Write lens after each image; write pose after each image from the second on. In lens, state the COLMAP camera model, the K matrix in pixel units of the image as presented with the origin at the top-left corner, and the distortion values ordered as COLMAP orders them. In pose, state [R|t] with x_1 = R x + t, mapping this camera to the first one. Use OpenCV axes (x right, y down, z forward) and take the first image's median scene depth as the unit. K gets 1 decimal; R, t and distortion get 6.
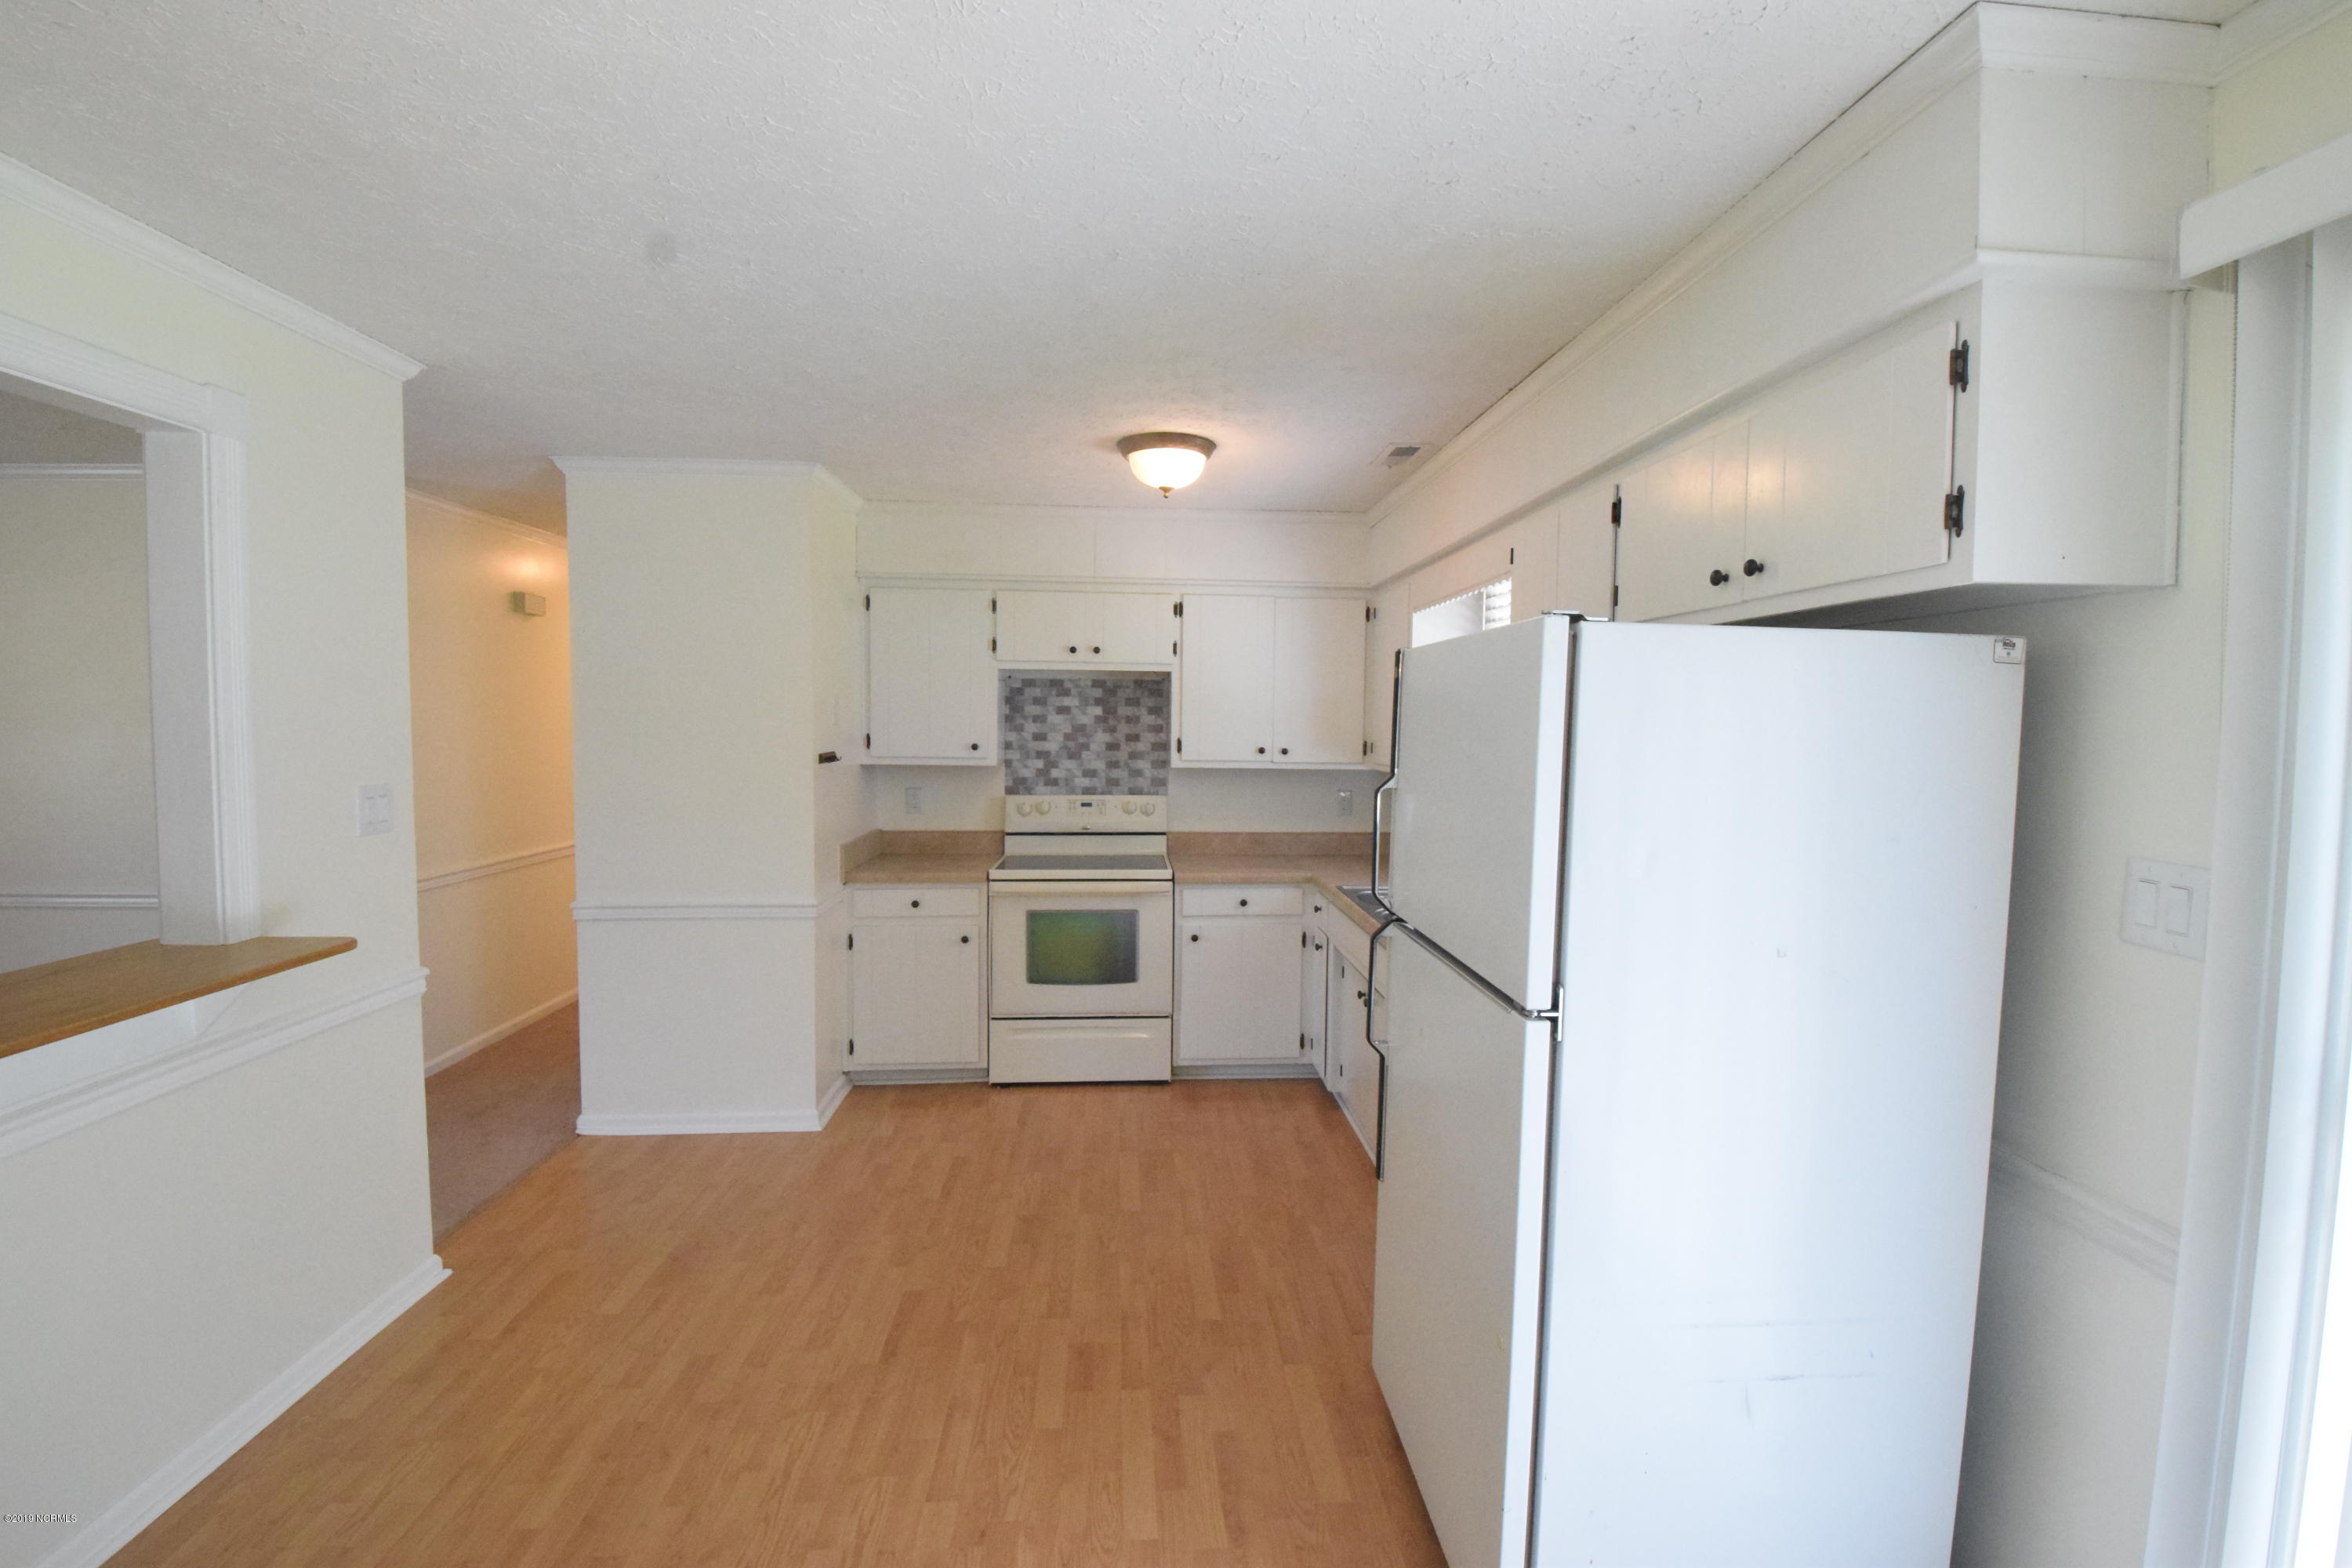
lens RADIAL K [[1026.8, 0, 1190.7], [0, 1026.8, 780.3], [0, 0, 1]] dist [0.000895, -0.013733]
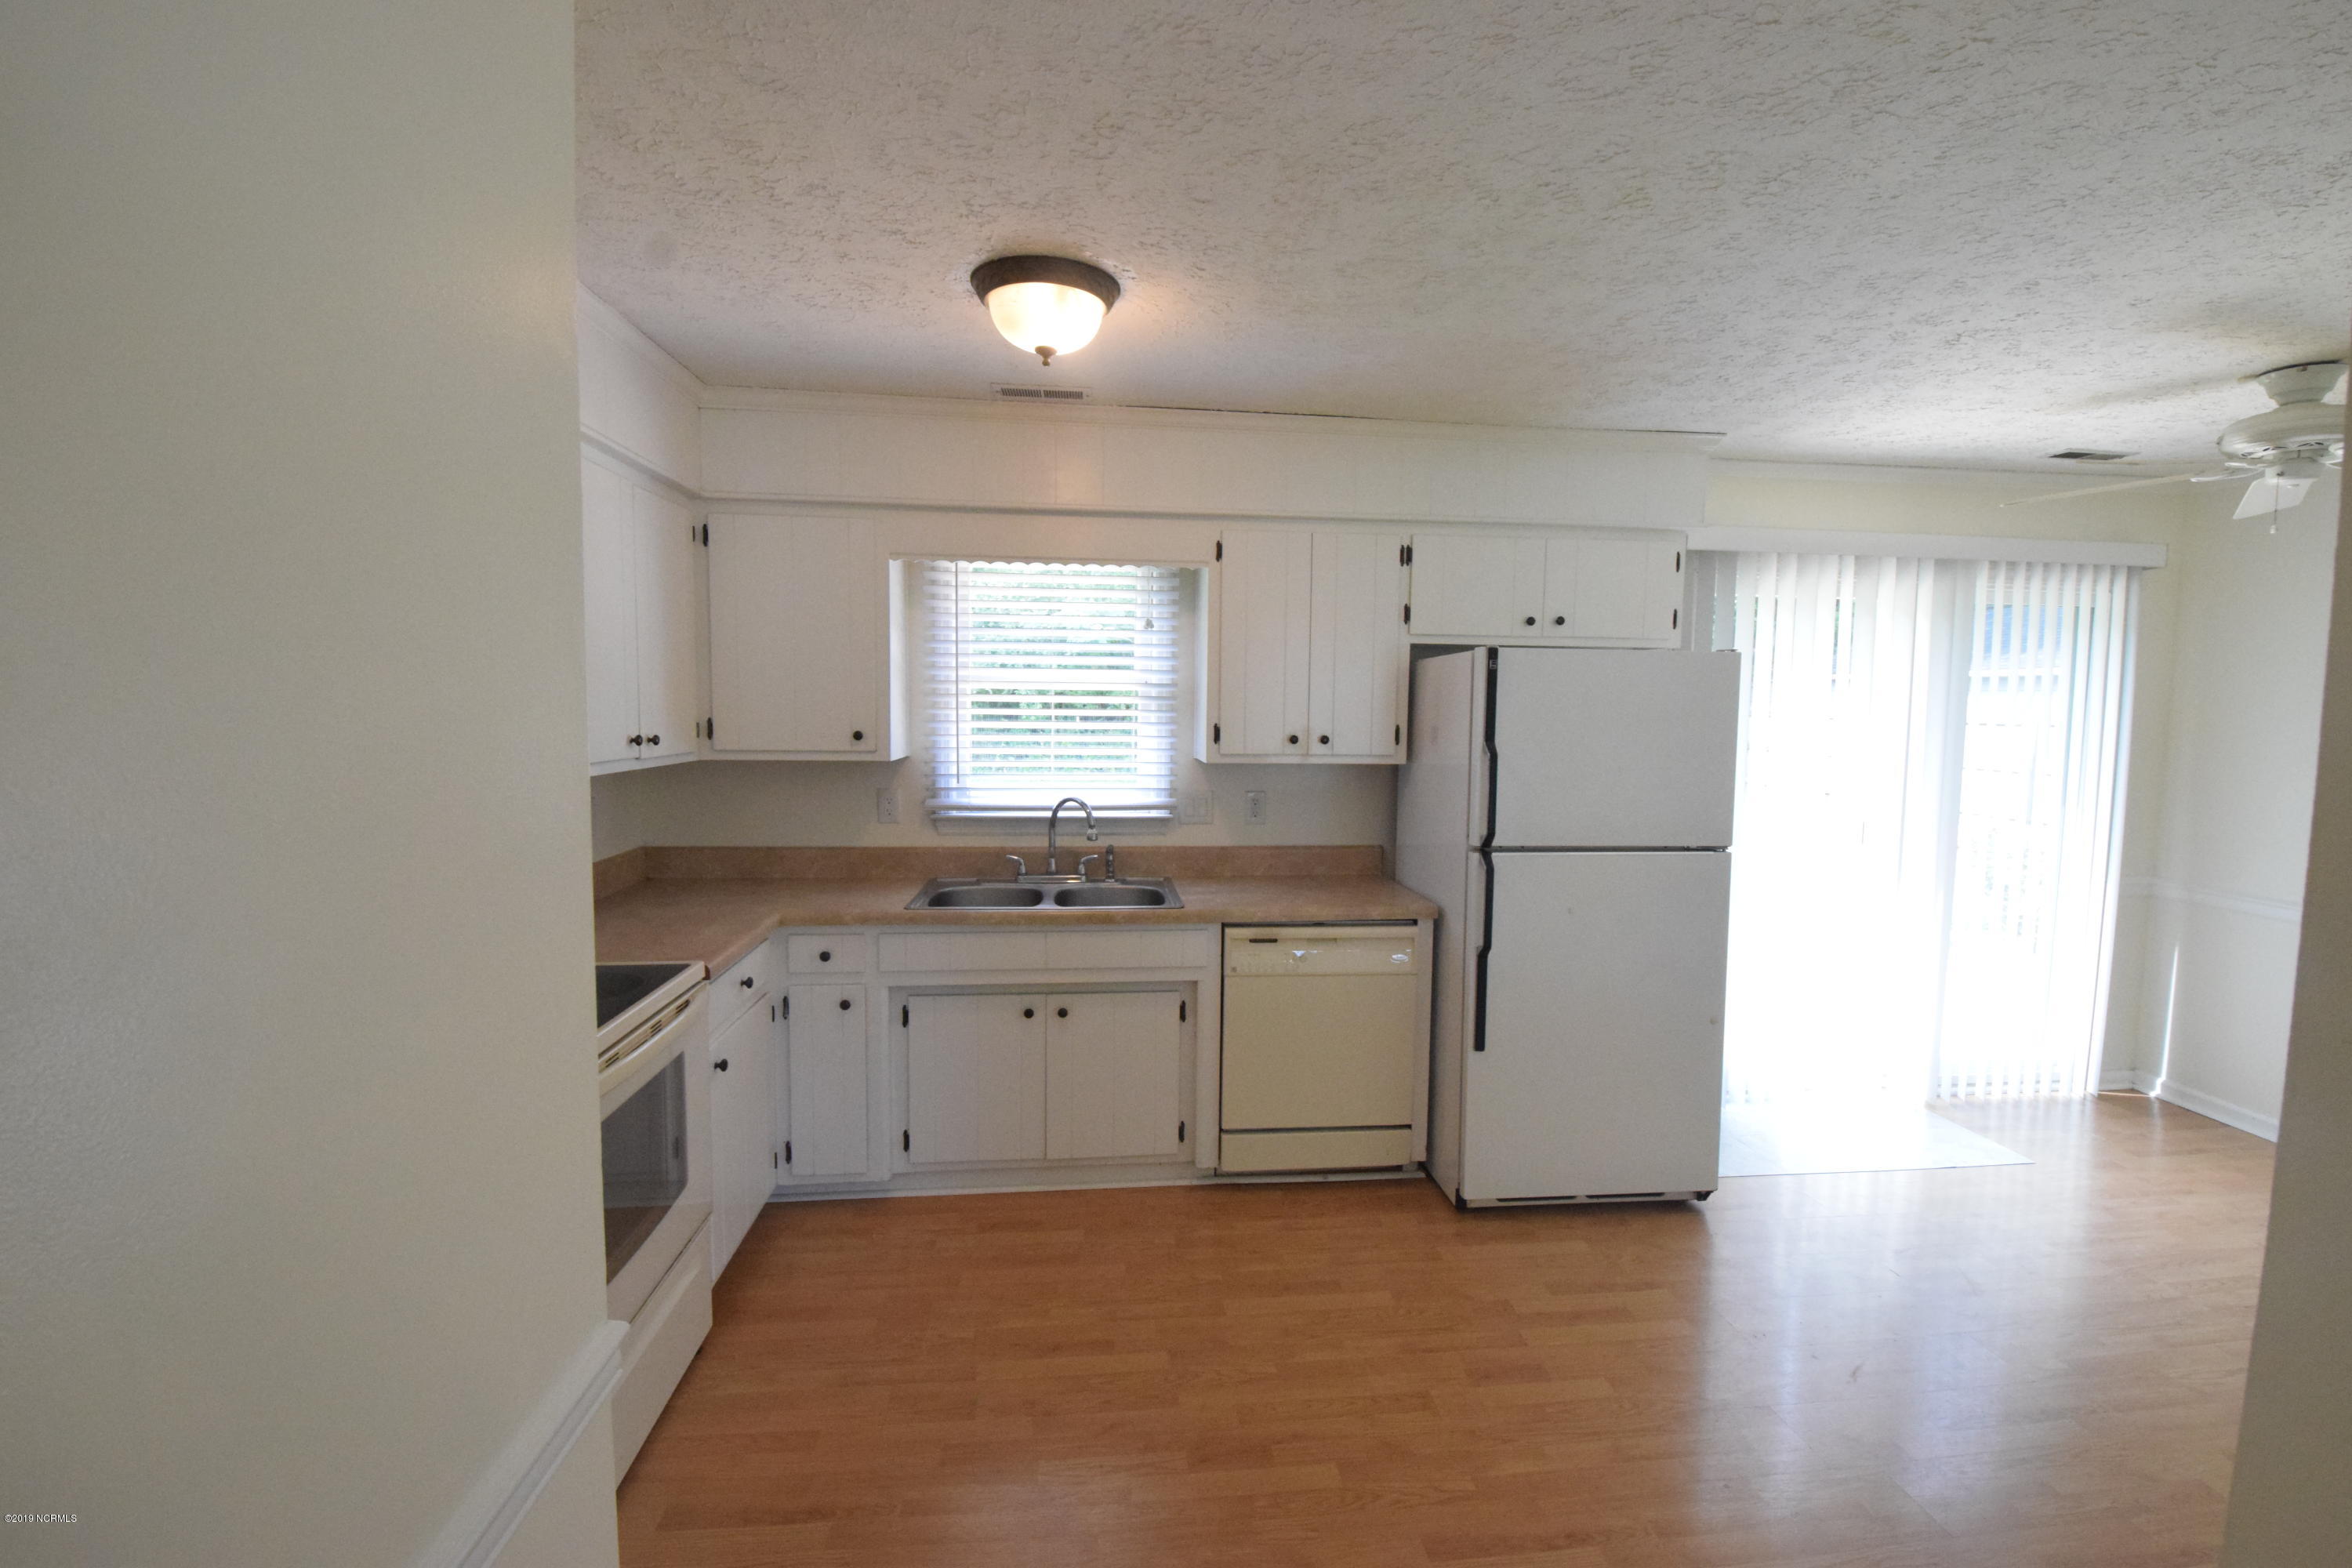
lens RADIAL K [[1026.8, 0, 1191.8], [0, 1026.8, 781.8], [0, 0, 1]] dist [0.000895, -0.013733]
pose [[-0.040626, -0.088498, 0.995248, -0.576890], [0.045275, 0.994884, 0.090314, -0.047214], [-0.998148, 0.048729, -0.036412, 0.751388]]
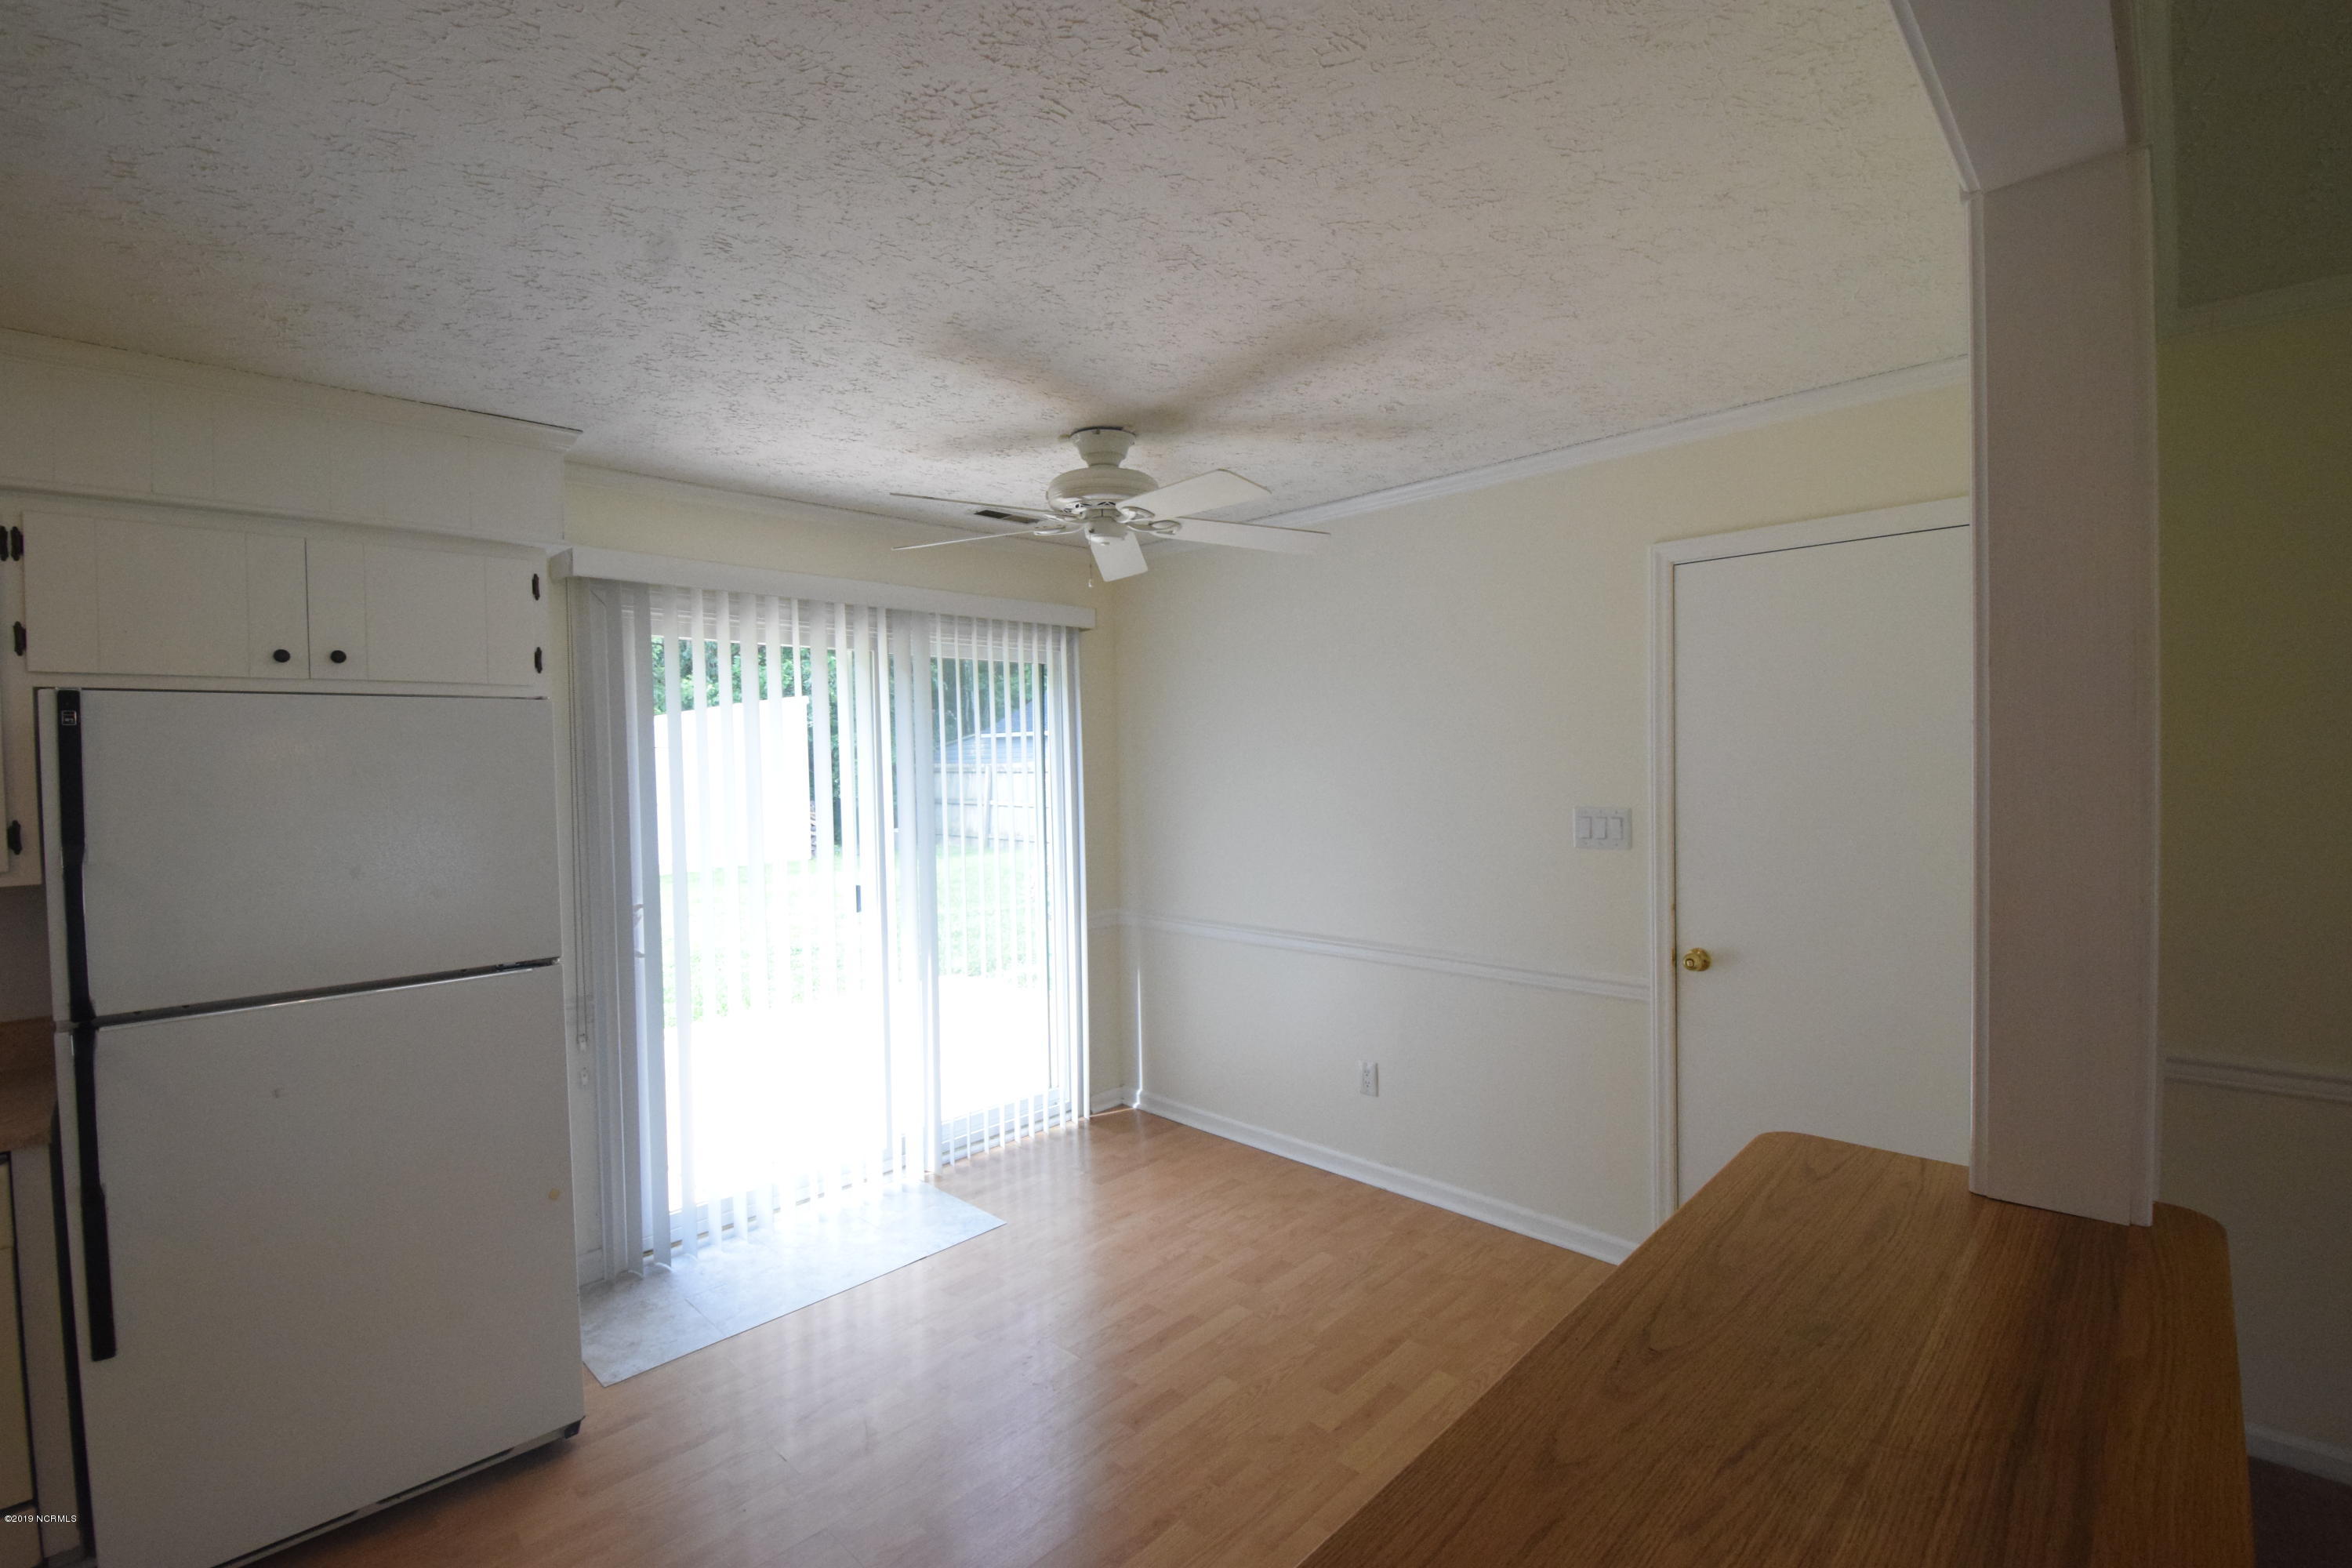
lens RADIAL K [[1026.8, 0, 1190.3], [0, 1026.8, 783.3], [0, 0, 1]] dist [0.000895, -0.013733]
pose [[-0.676028, -0.011763, 0.736782, -0.504070], [0.058481, 0.995862, 0.069558, -0.029713], [-0.734552, 0.090111, -0.672543, 0.463936]]
